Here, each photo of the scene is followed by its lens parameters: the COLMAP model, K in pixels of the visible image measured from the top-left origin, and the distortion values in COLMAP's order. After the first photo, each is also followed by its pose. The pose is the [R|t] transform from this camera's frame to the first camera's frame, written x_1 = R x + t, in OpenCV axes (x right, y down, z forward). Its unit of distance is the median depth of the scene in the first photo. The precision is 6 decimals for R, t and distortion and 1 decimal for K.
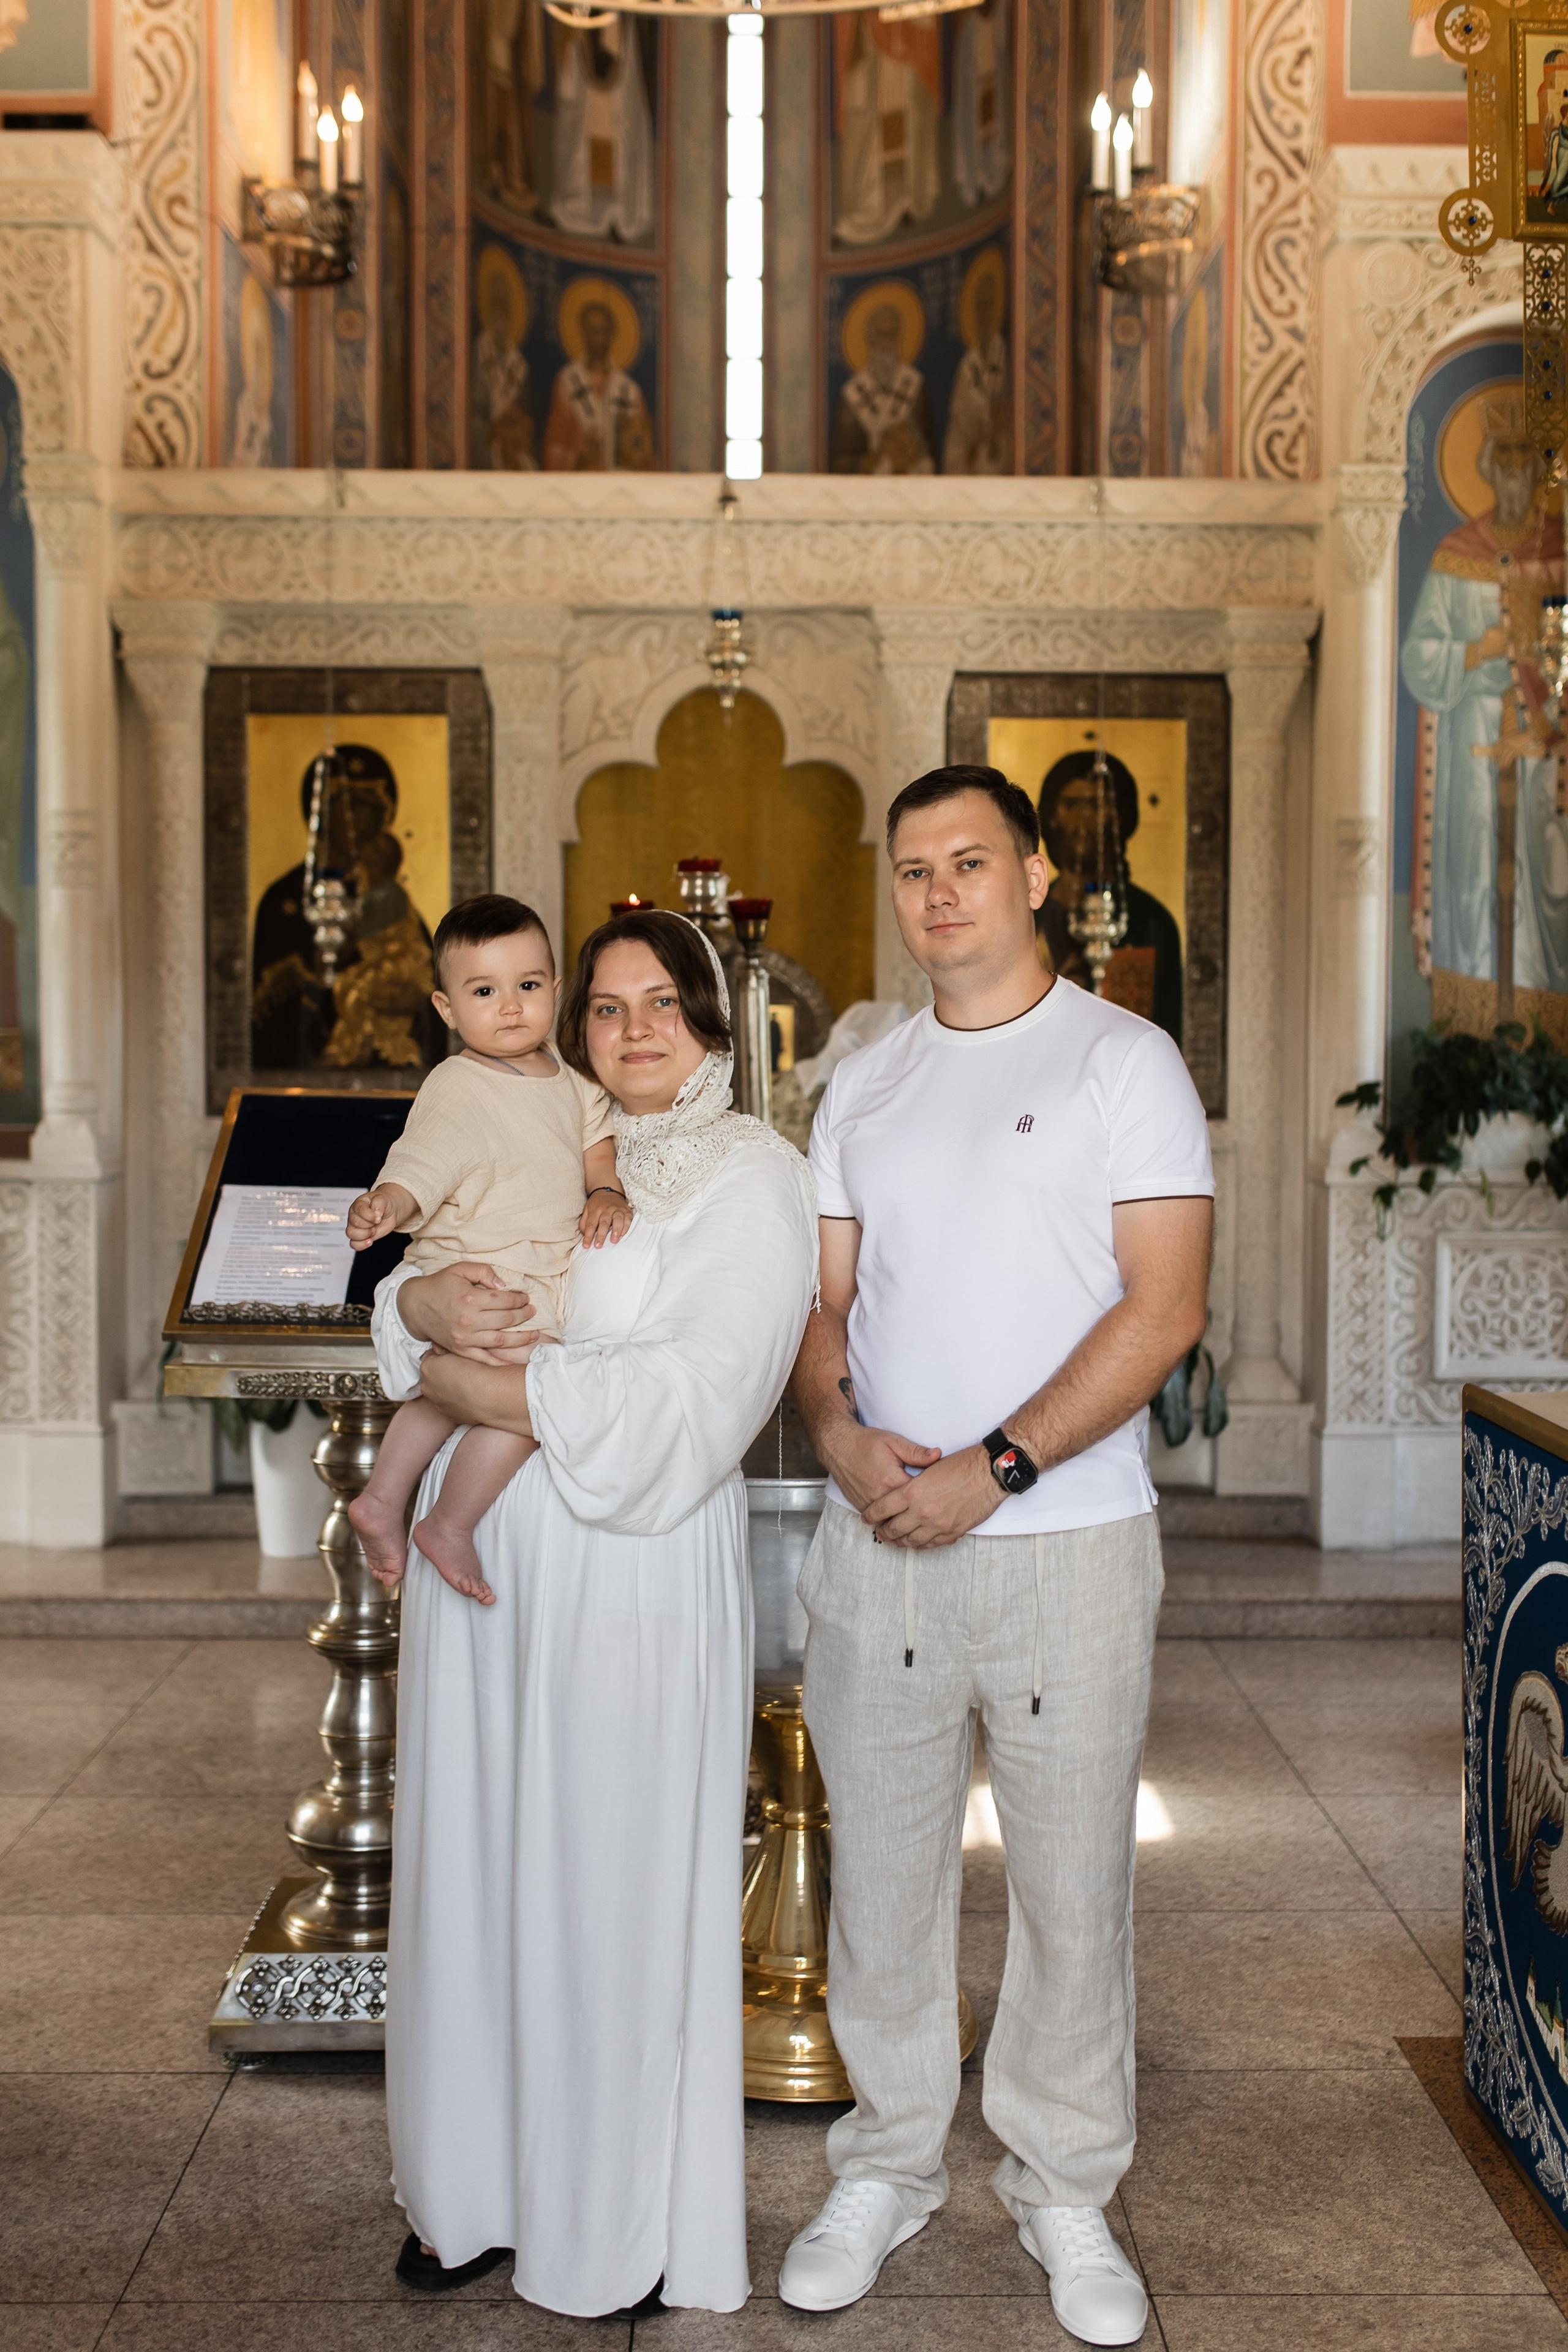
lens RADIAL K [[2337.7, 0, 790.2], [0, 2337.7, 1097.2], [0, 0, 1]] dist [-0.001428, 0.007894]
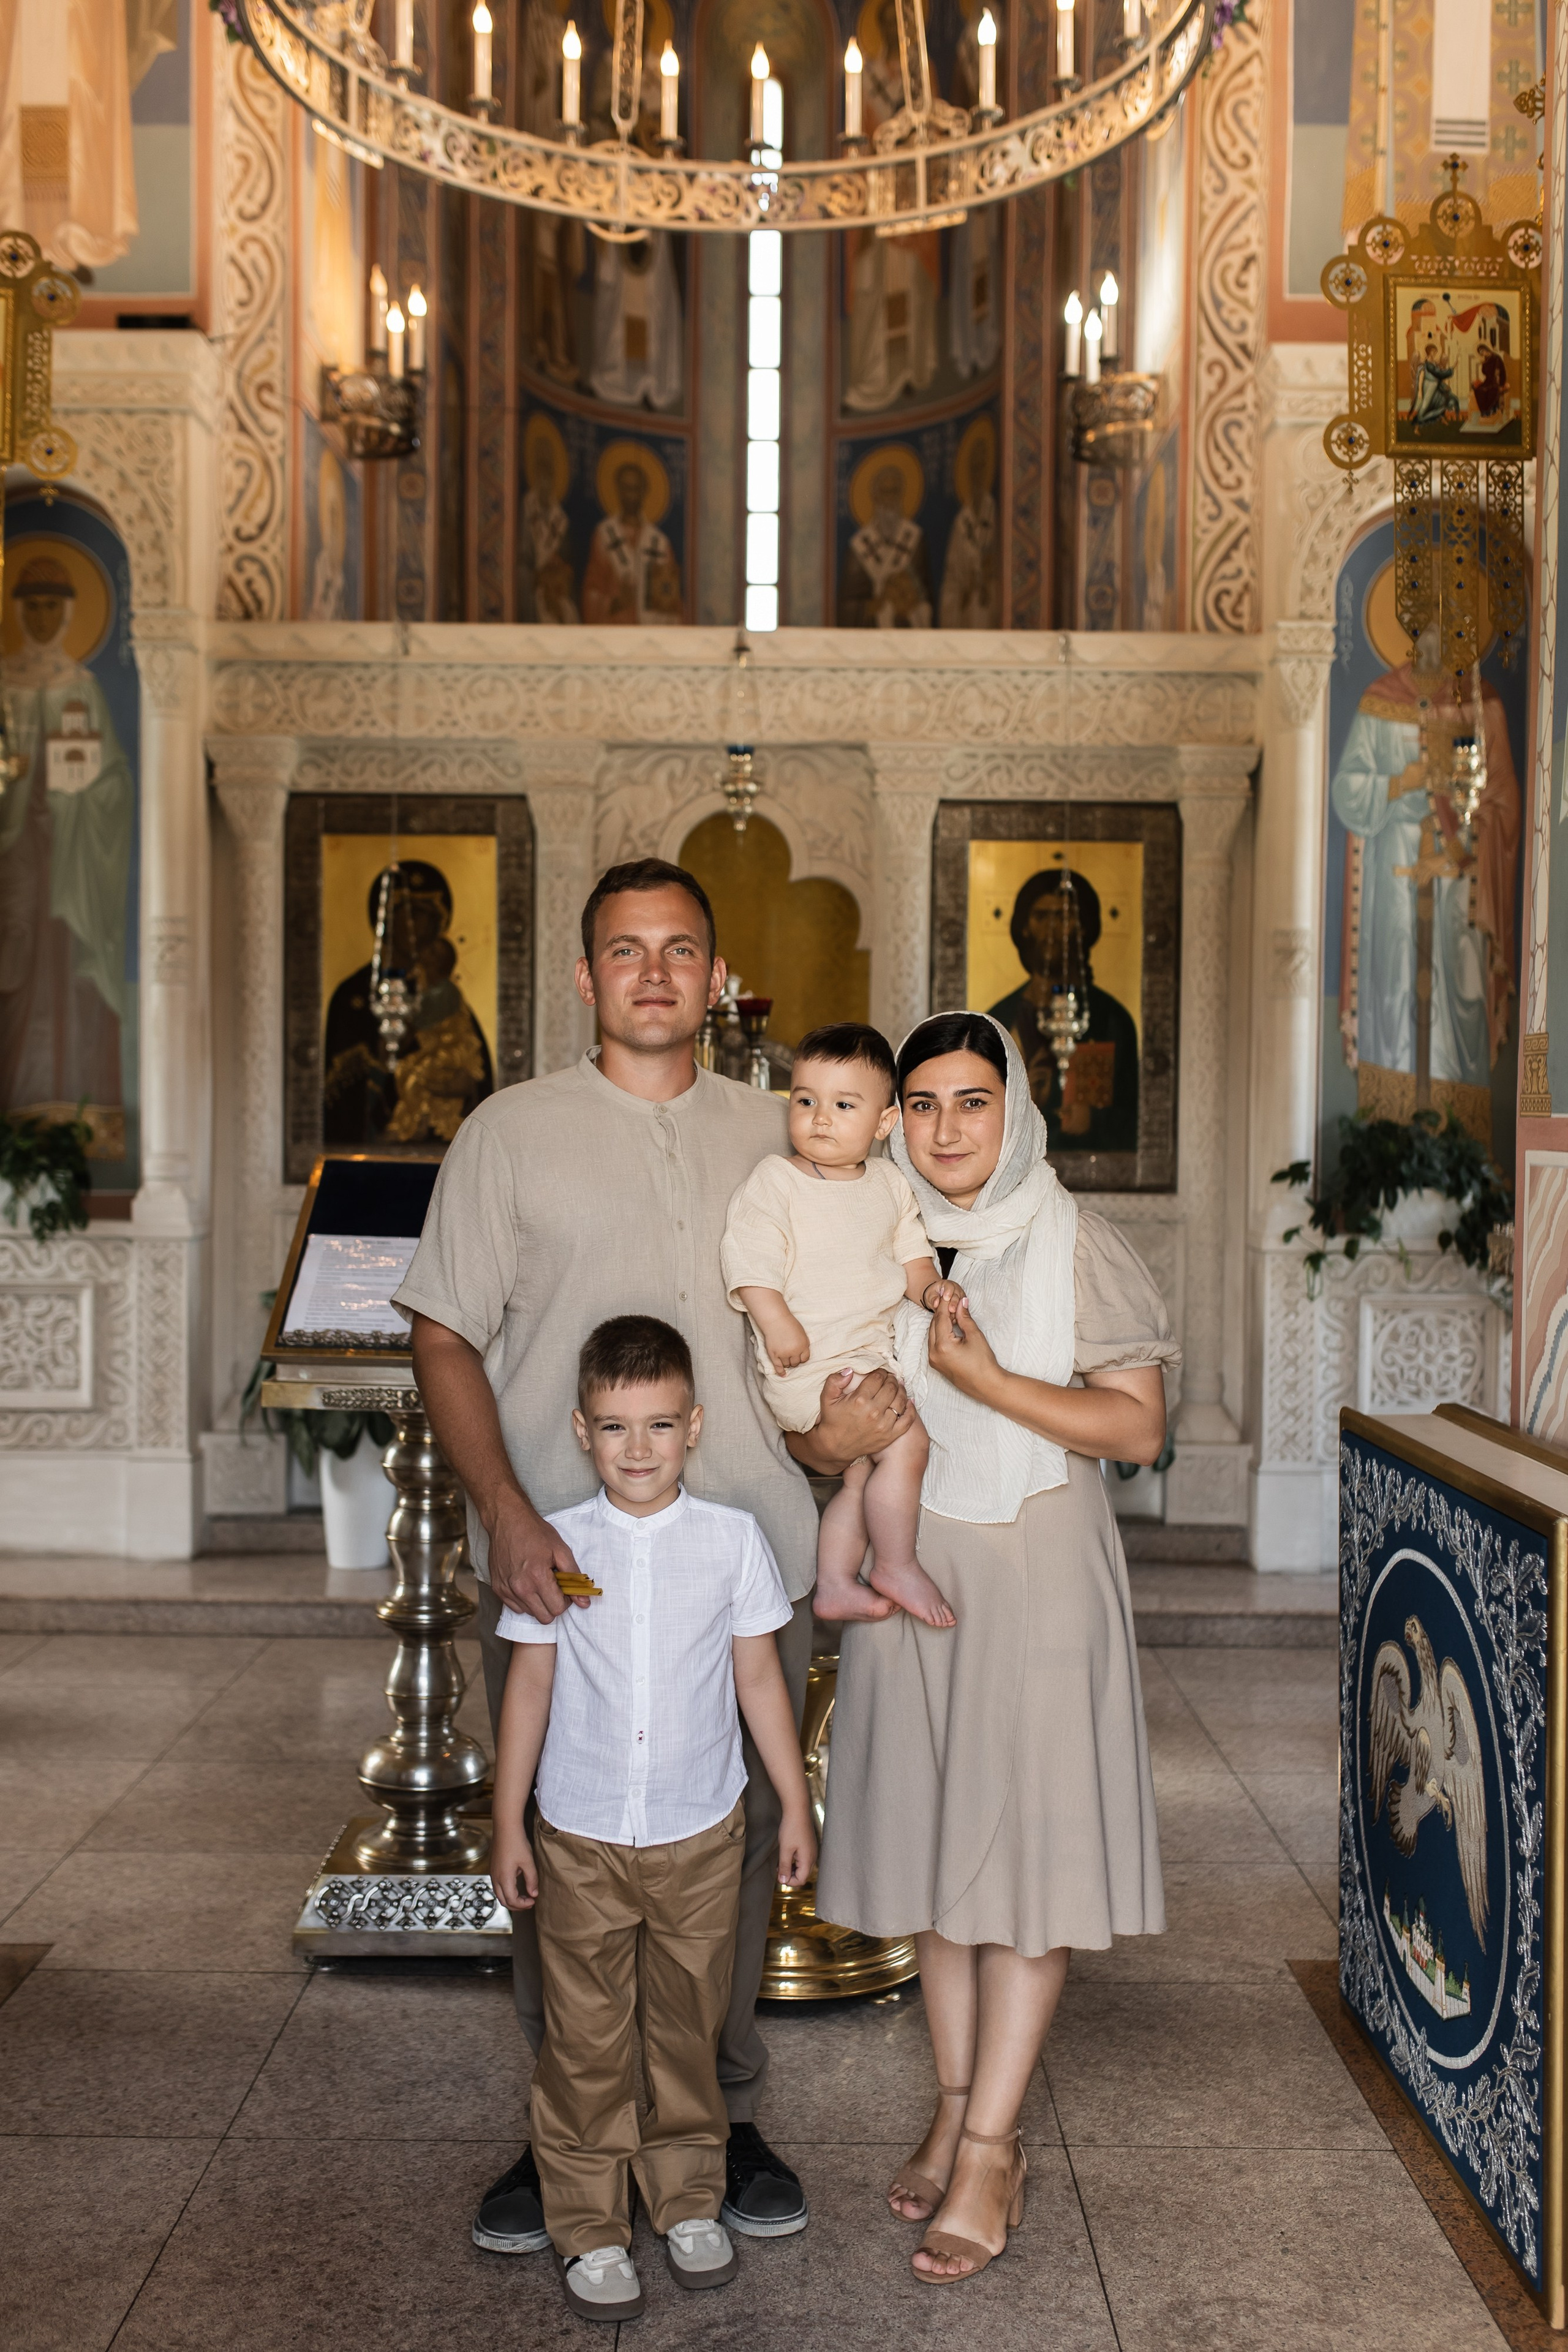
lens RADIAL K [[2351.3, 0, 784.0], [0, 2351.3, 1176.0], [0, 0, 1]] dist [0.002706, -0.001147]
pose [[0.999808, 0.007290, -0.018189, 0.016746], [-0.007416, 0.999949, -0.006903, 0.010404], [0.018137, 0.007037, 0.999811, -0.150383]]
